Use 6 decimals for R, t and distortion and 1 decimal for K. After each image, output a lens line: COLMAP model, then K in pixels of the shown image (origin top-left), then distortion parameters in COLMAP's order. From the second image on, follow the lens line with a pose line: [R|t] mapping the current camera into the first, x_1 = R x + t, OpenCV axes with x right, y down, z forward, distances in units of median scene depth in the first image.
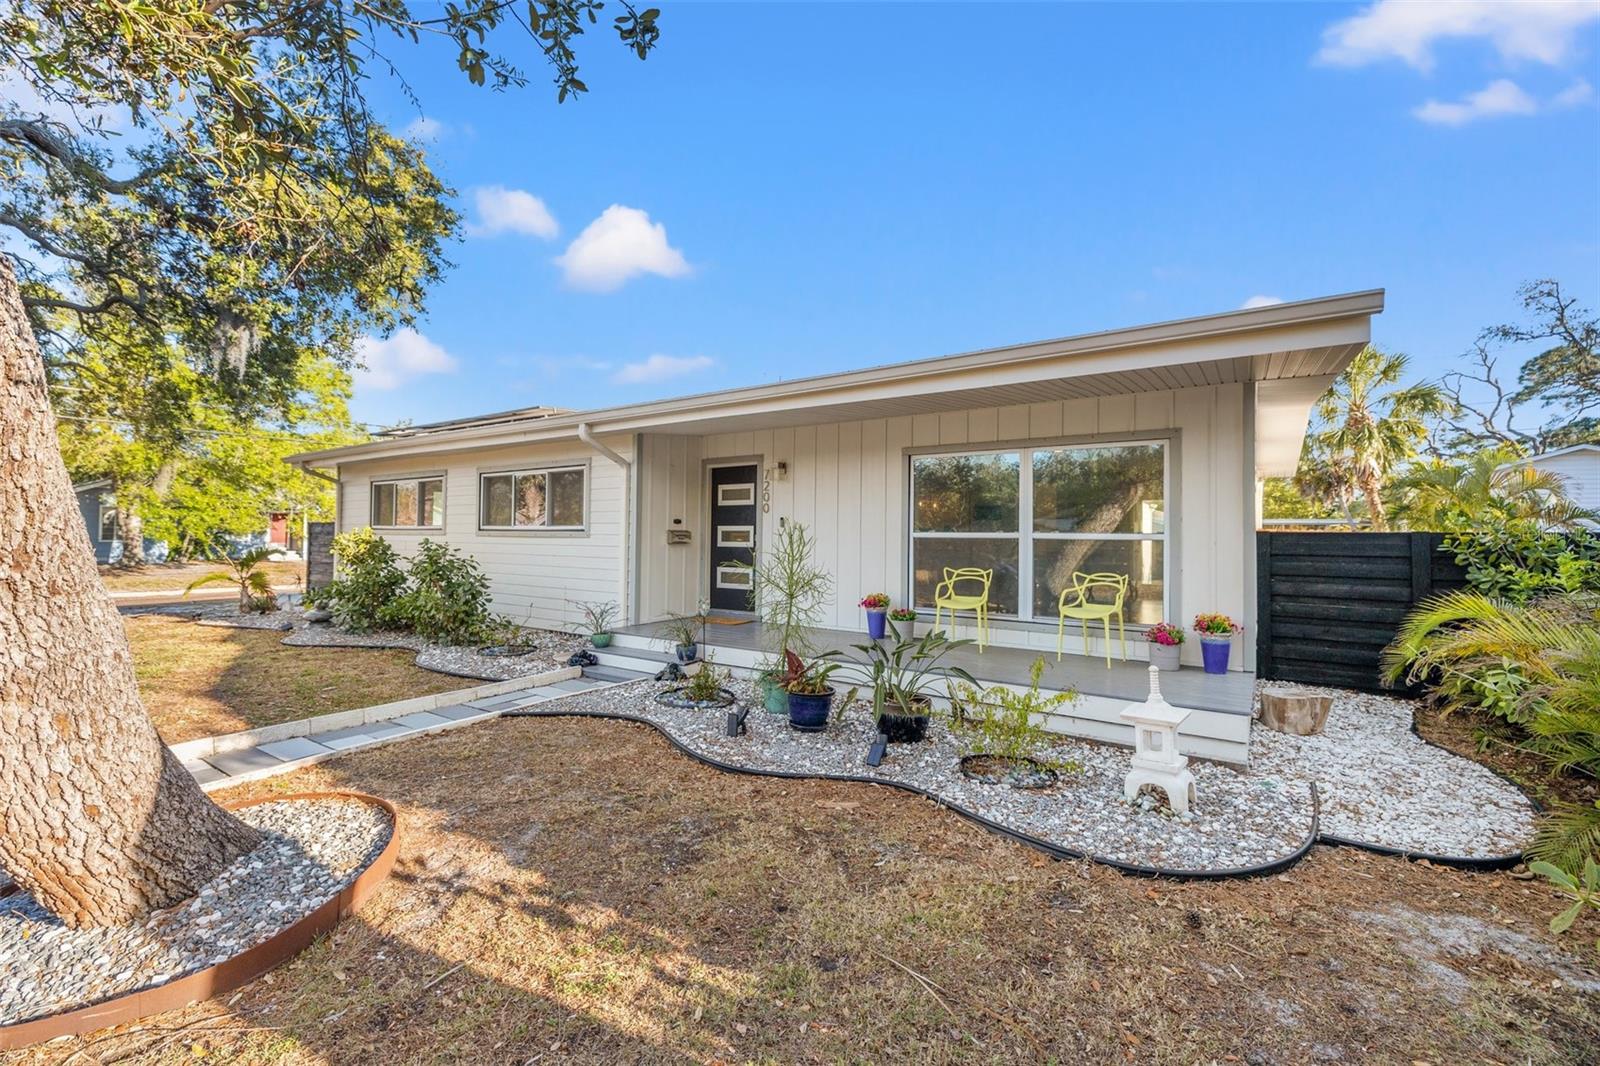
lens RADIAL K [[675.7, 0, 792.4], [0, 675.7, 523.1], [0, 0, 1]] dist [-0.000214, 0.000023]
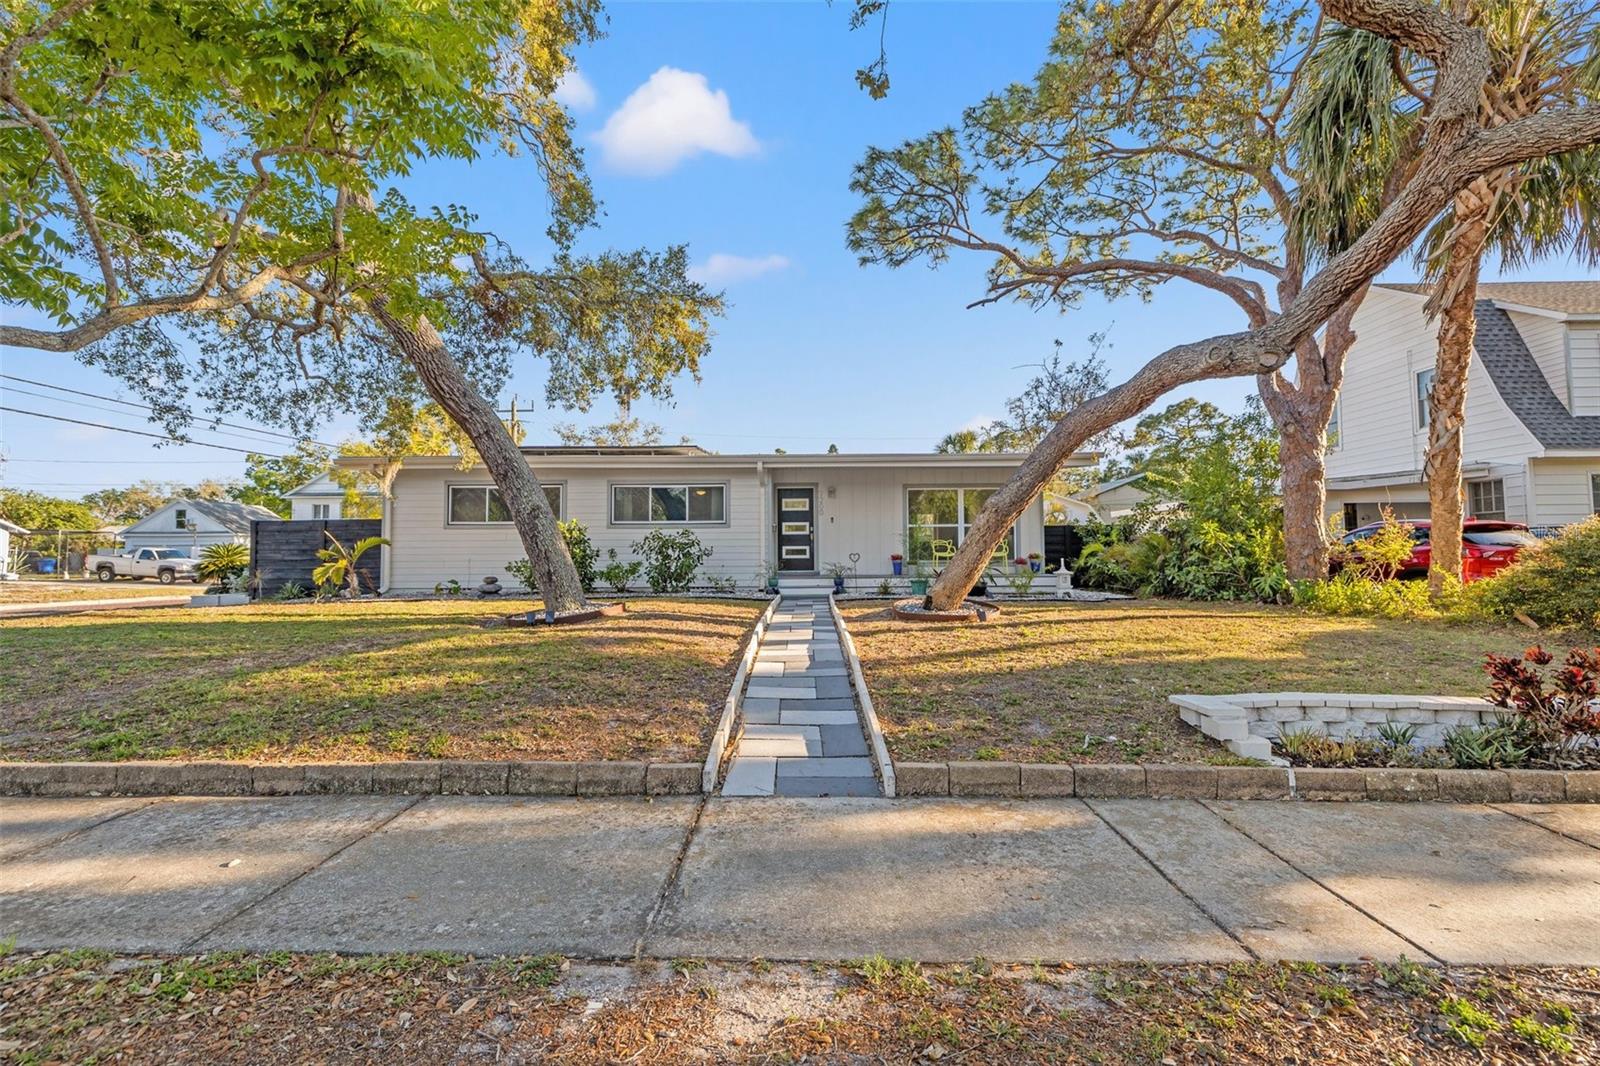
lens RADIAL K [[673.8, 0, 793.7], [0, 673.8, 529.6], [0, 0, 1]] dist [-0.000915, -0.000083]
pose [[0.843456, 0.008230, 0.537135, -1.100185], [0.005836, 0.999683, -0.024481, 0.070234], [-0.537166, 0.023784, 0.843141, -0.509636]]
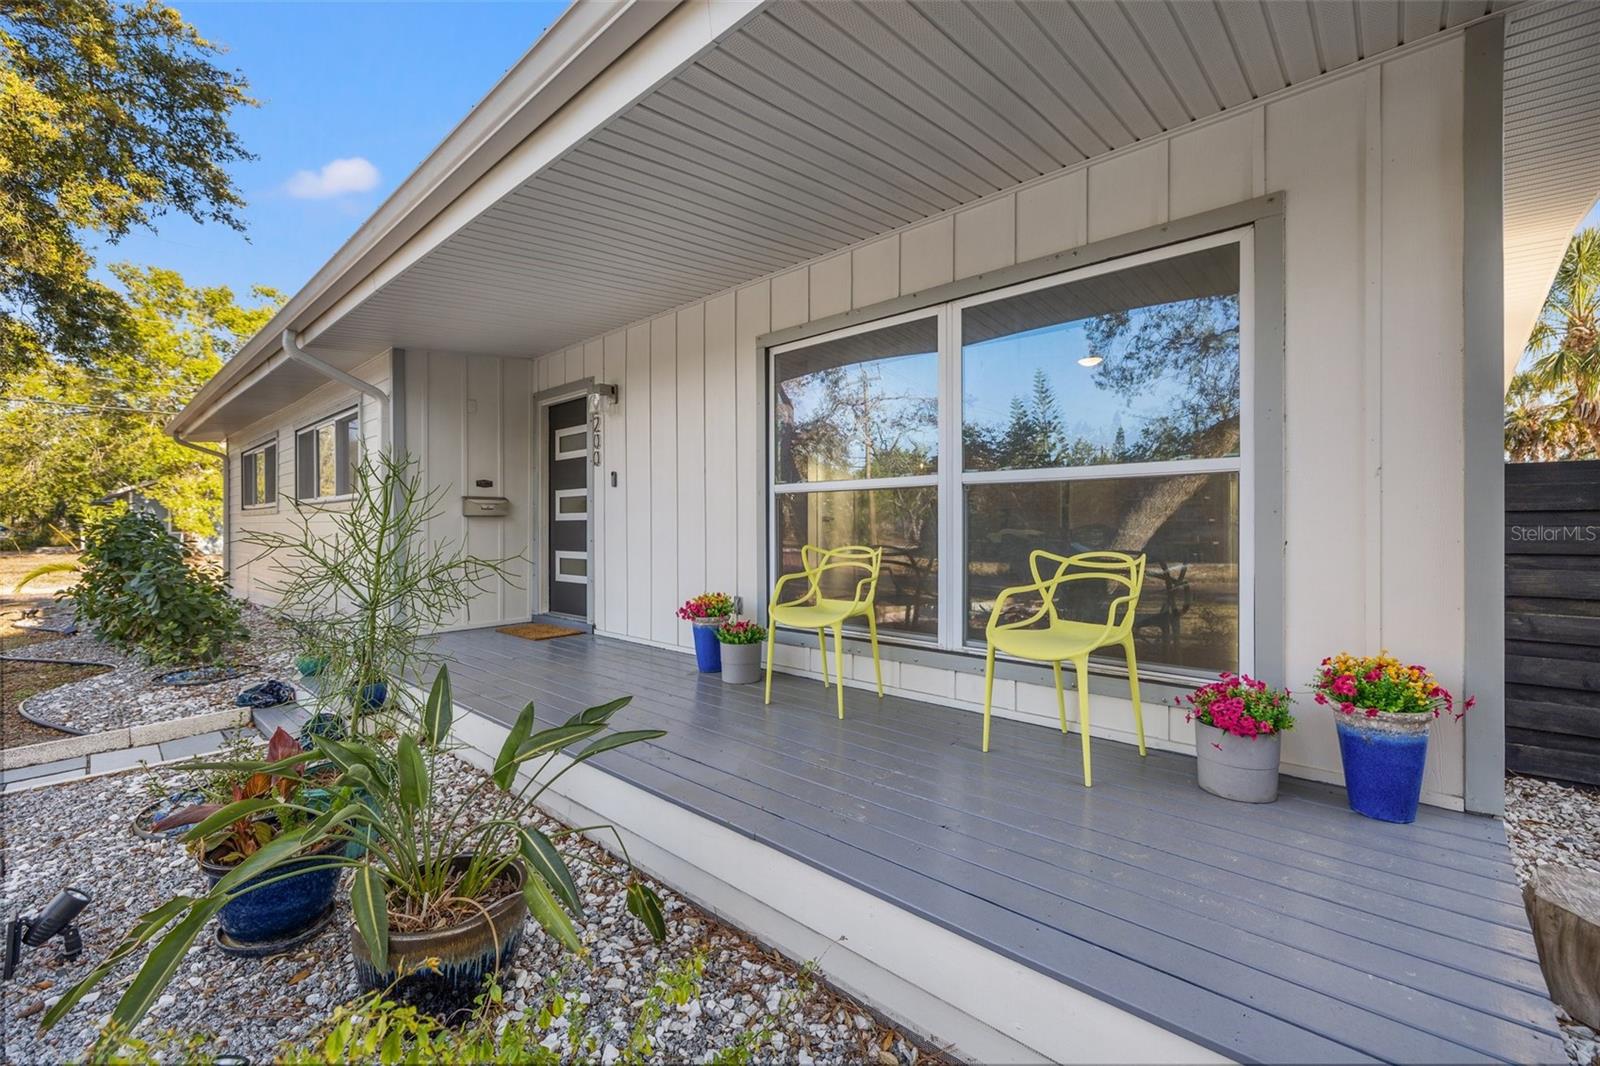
lens RADIAL K [[661.6, 0, 797.6], [0, 661.6, 528.6], [0, 0, 1]] dist [-0.001745, 0.000047]
pose [[0.990067, -0.012362, -0.140054, 0.244322], [0.015621, 0.999632, 0.022199, 0.034357], [0.139728, -0.024167, 0.989895, 0.405302]]
